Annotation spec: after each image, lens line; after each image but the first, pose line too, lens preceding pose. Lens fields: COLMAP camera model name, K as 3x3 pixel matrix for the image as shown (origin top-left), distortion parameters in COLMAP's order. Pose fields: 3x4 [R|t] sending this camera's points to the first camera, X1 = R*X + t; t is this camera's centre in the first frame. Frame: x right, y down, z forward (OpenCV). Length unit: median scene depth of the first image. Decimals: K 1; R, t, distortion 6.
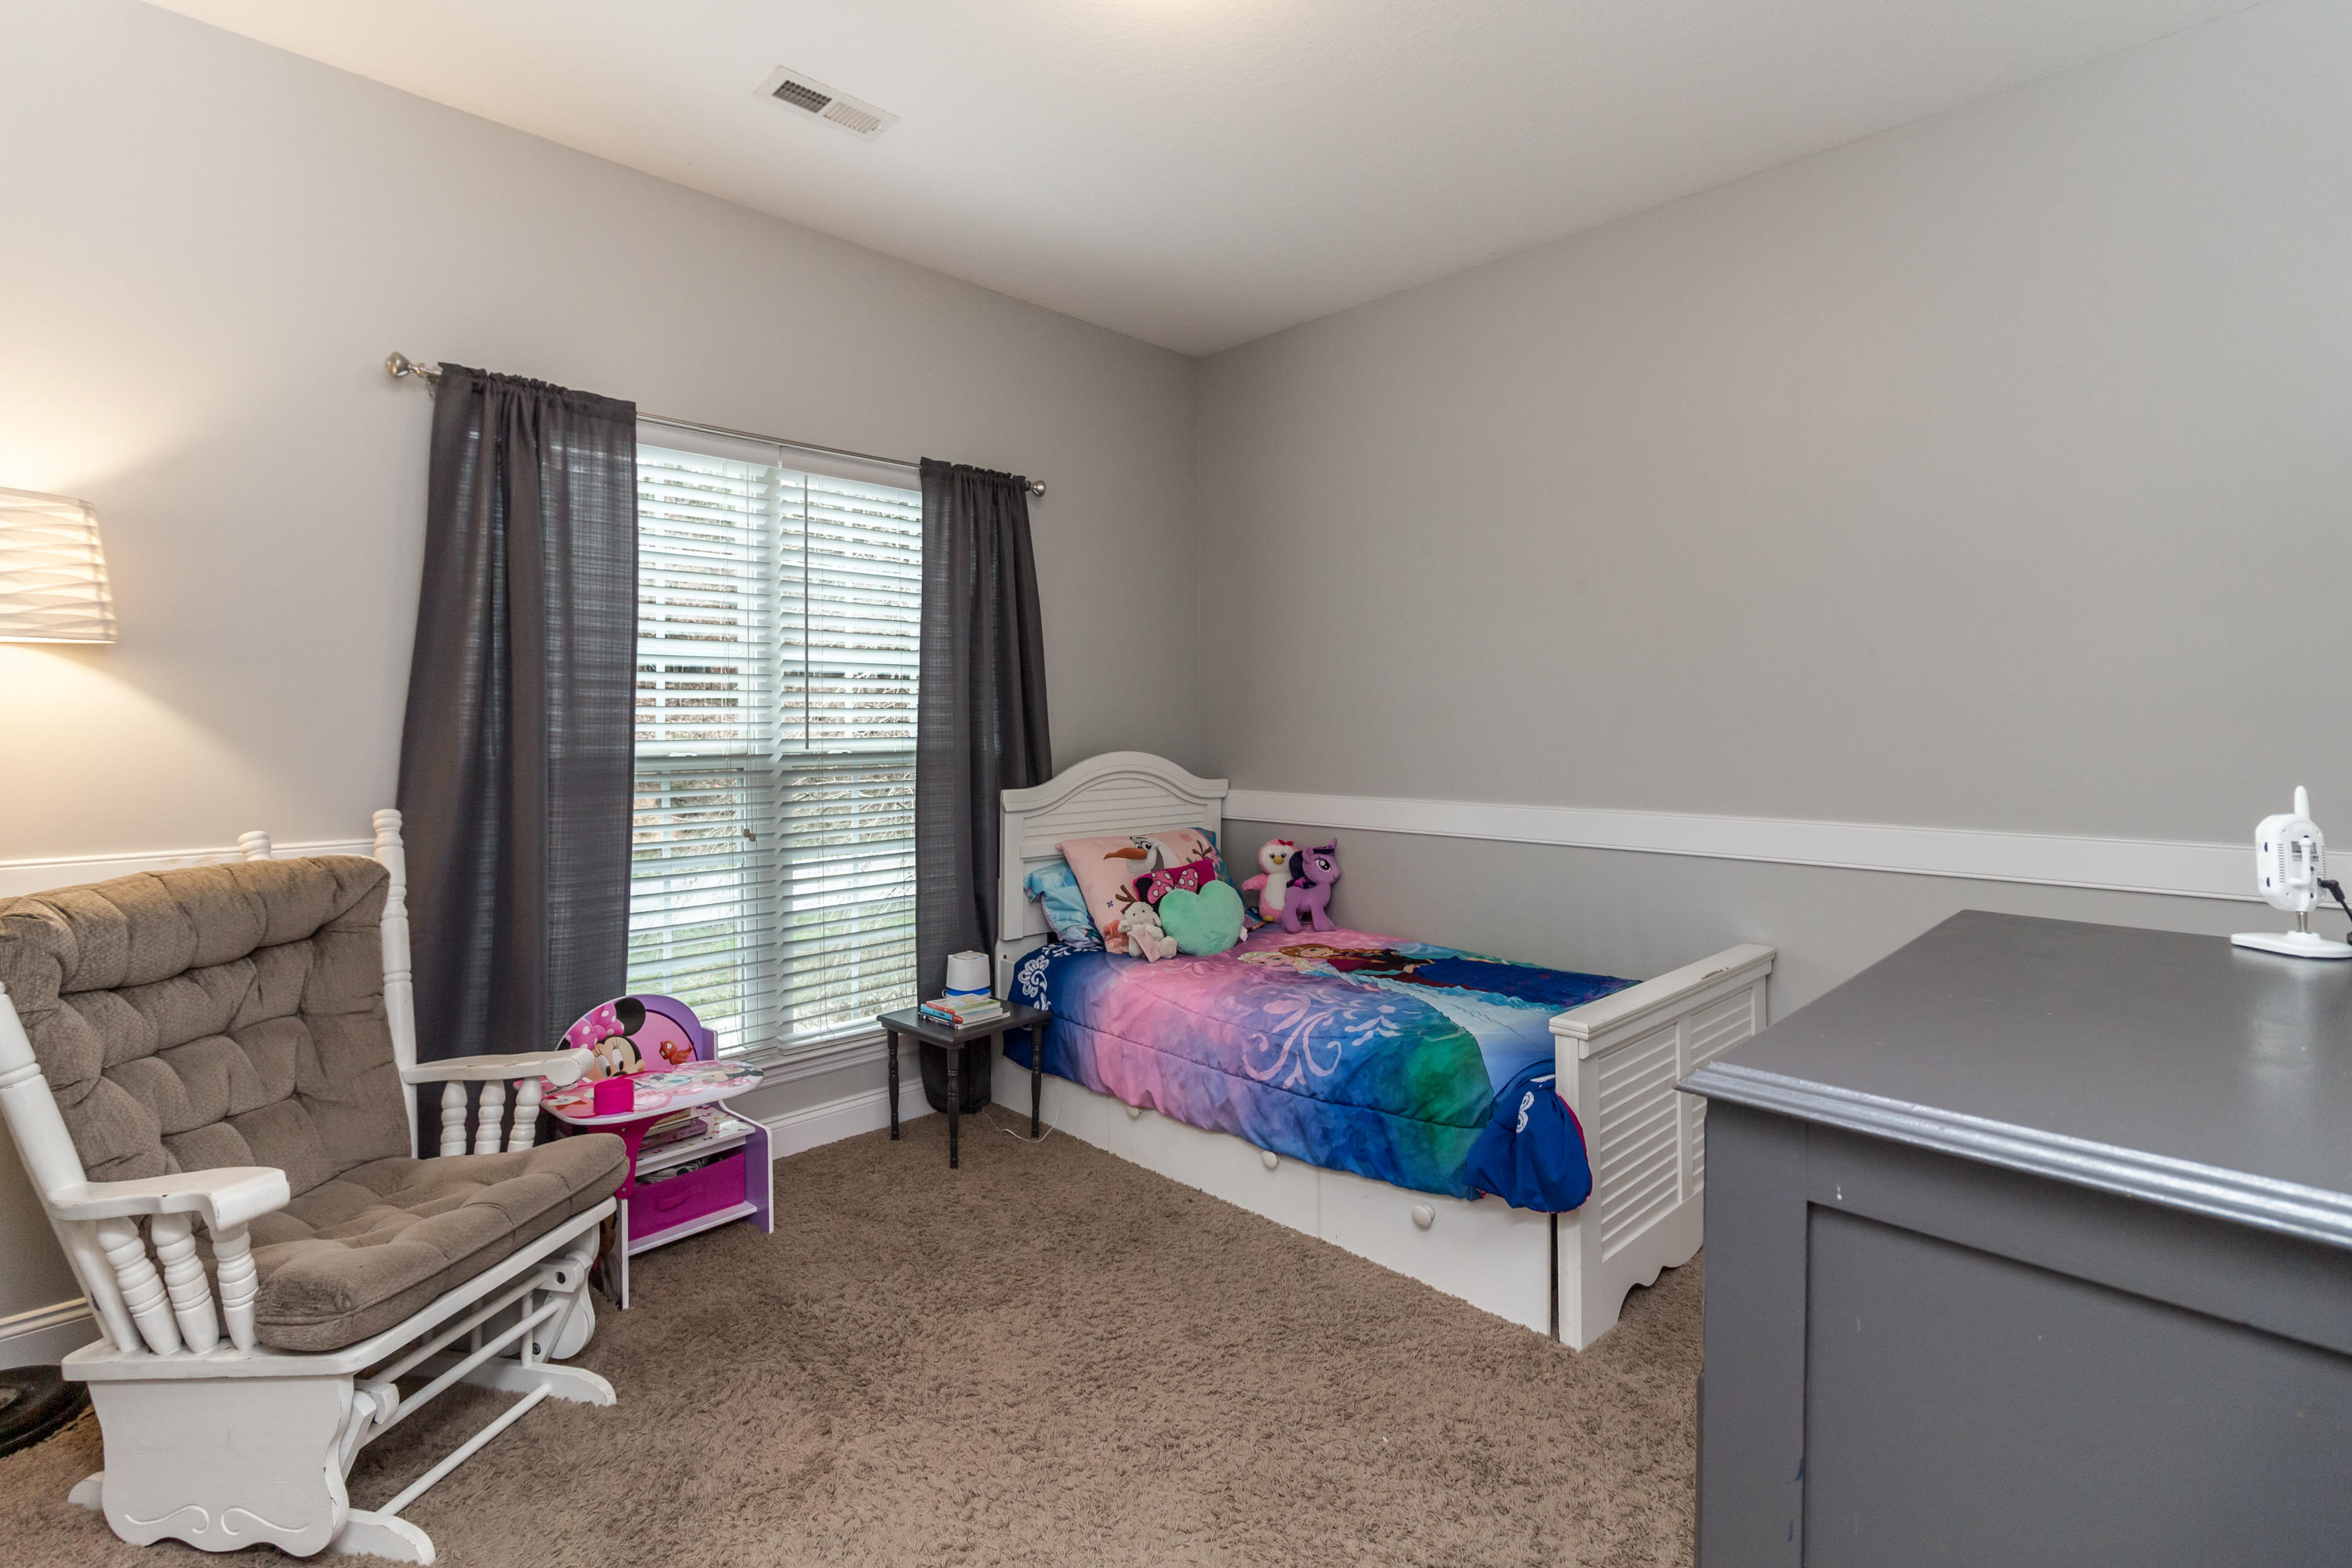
lens RADIAL K [[1095.7, 0, 1163.4], [0, 1095.7, 742.9], [0, 0, 1]] dist [0.001000, 0.000473]
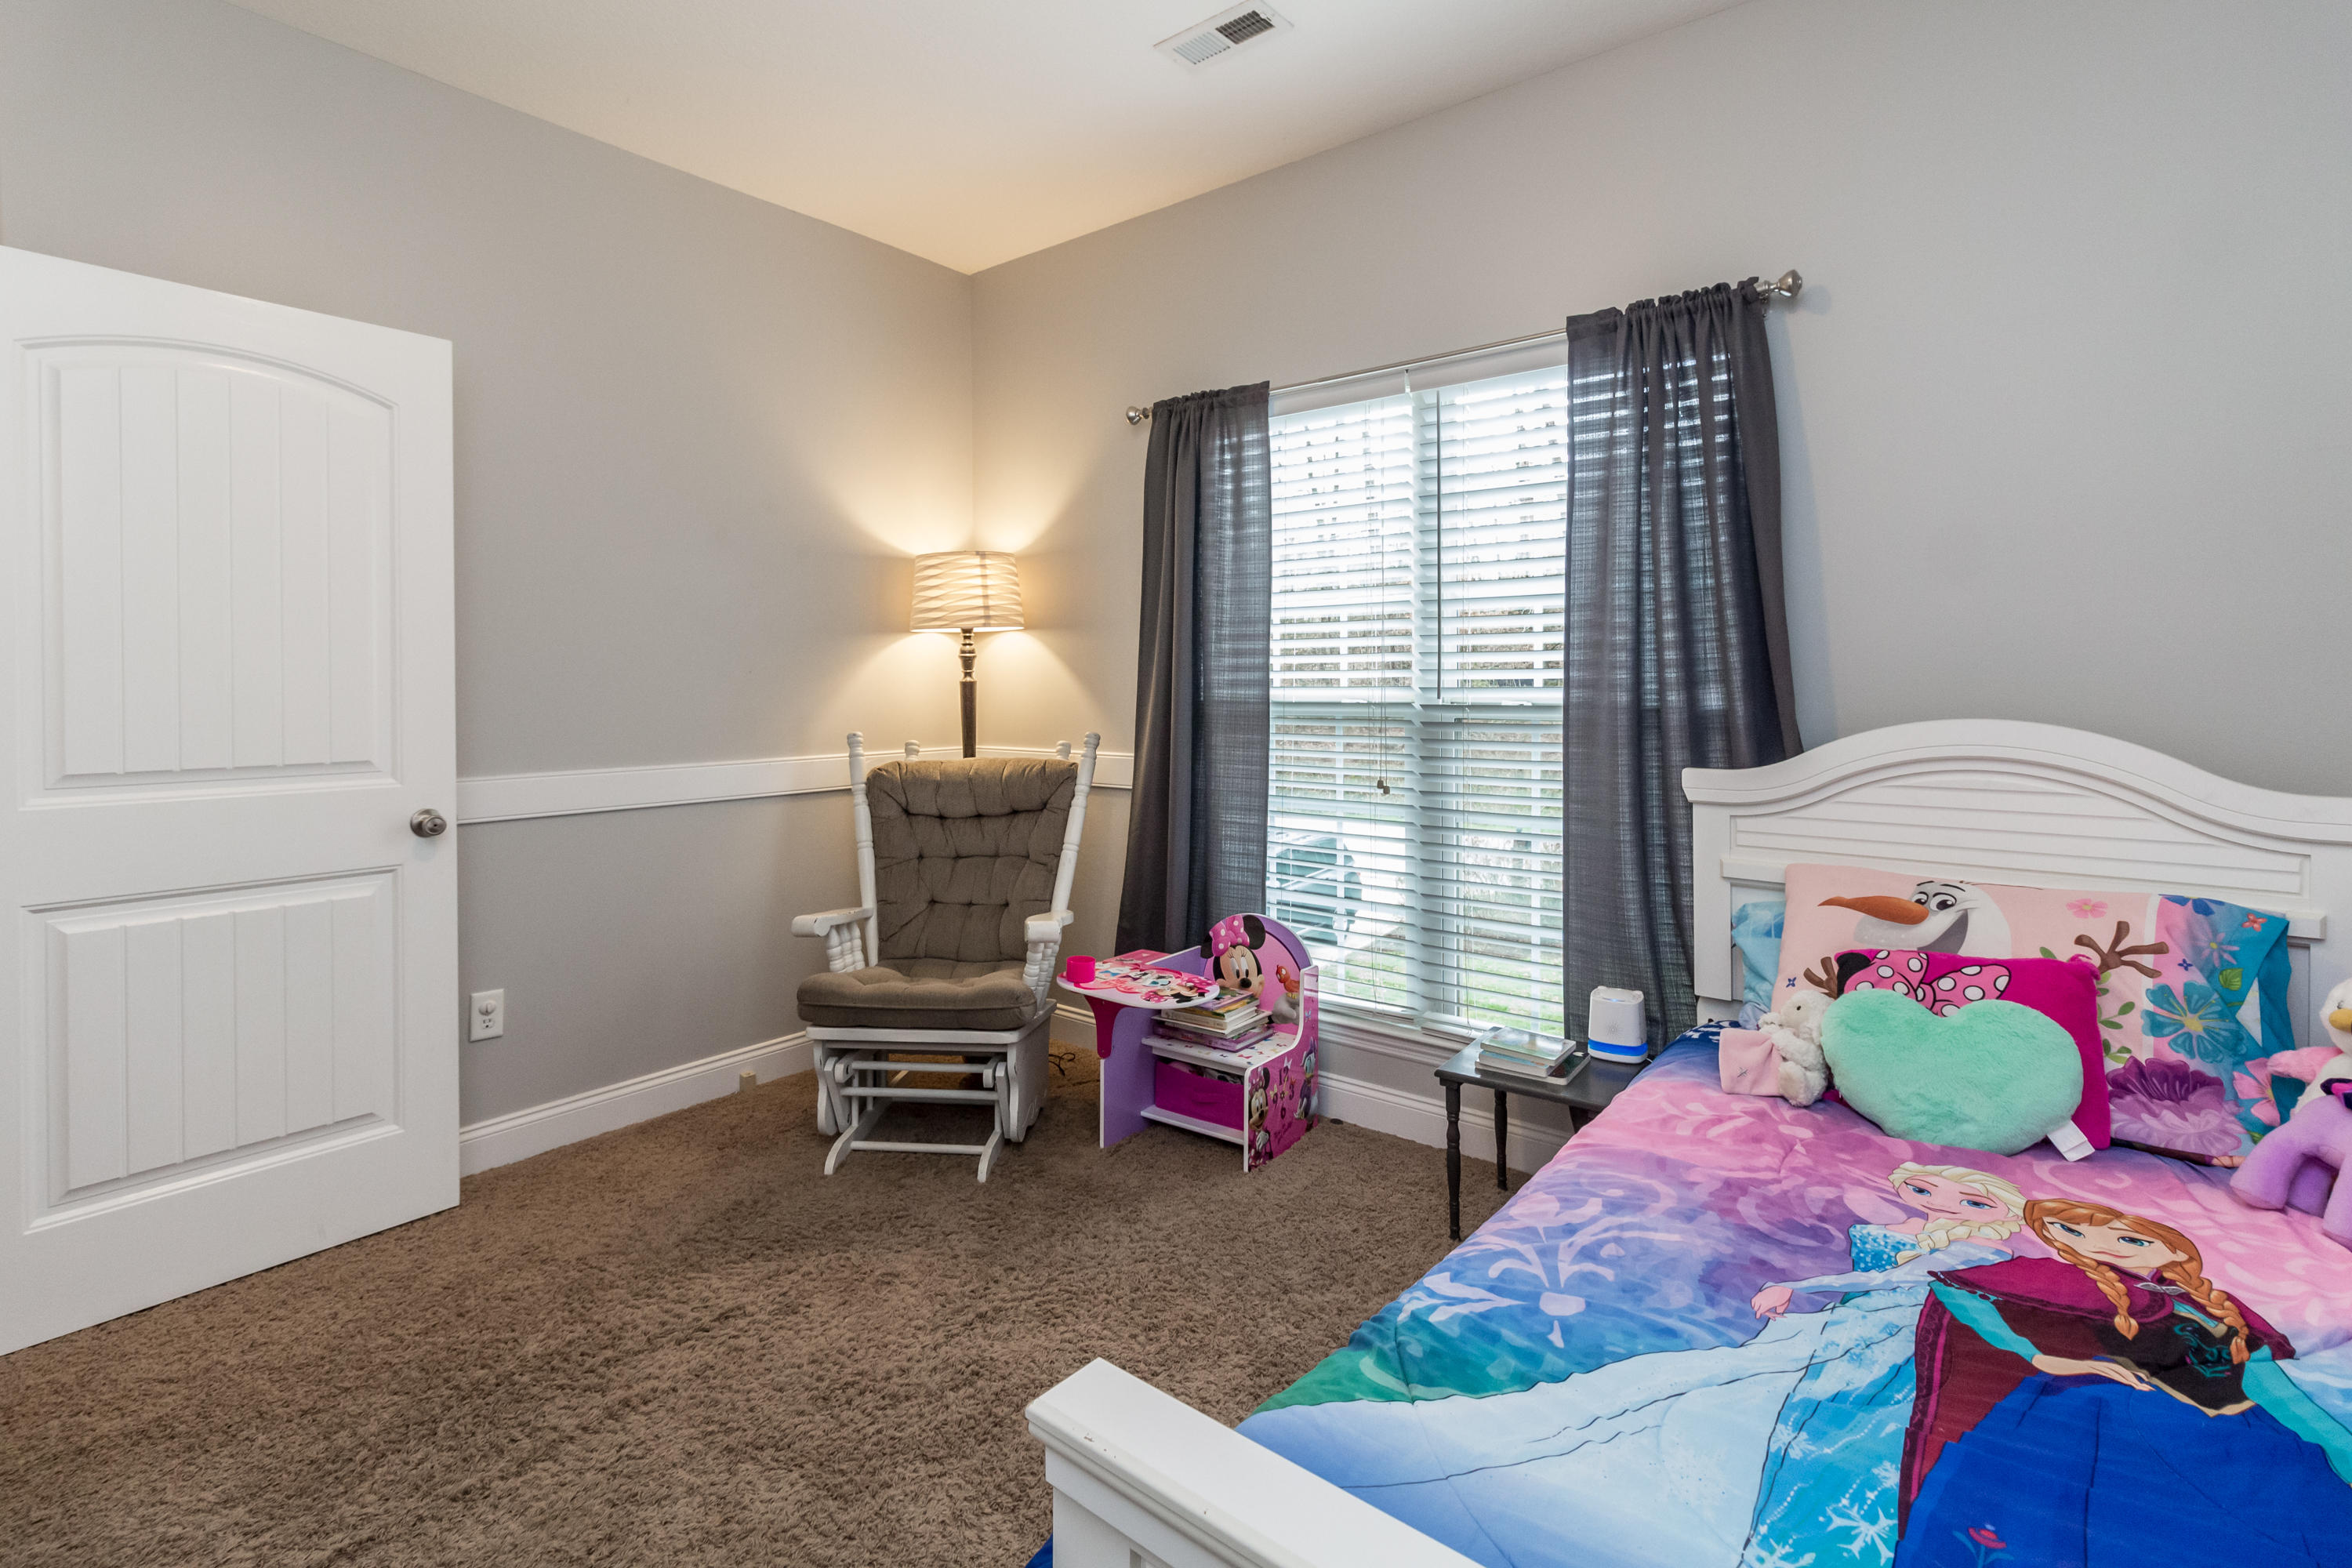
lens RADIAL K [[1141.4, 0, 1248.2], [0, 1141.4, 708.9], [0, 0, 1]] dist [-0.021286, 0.000069]
pose [[0.118646, 0.026144, -0.992592, 0.609796], [-0.015081, 0.999585, 0.024526, -0.007062], [0.992822, 0.012059, 0.118992, 0.781657]]
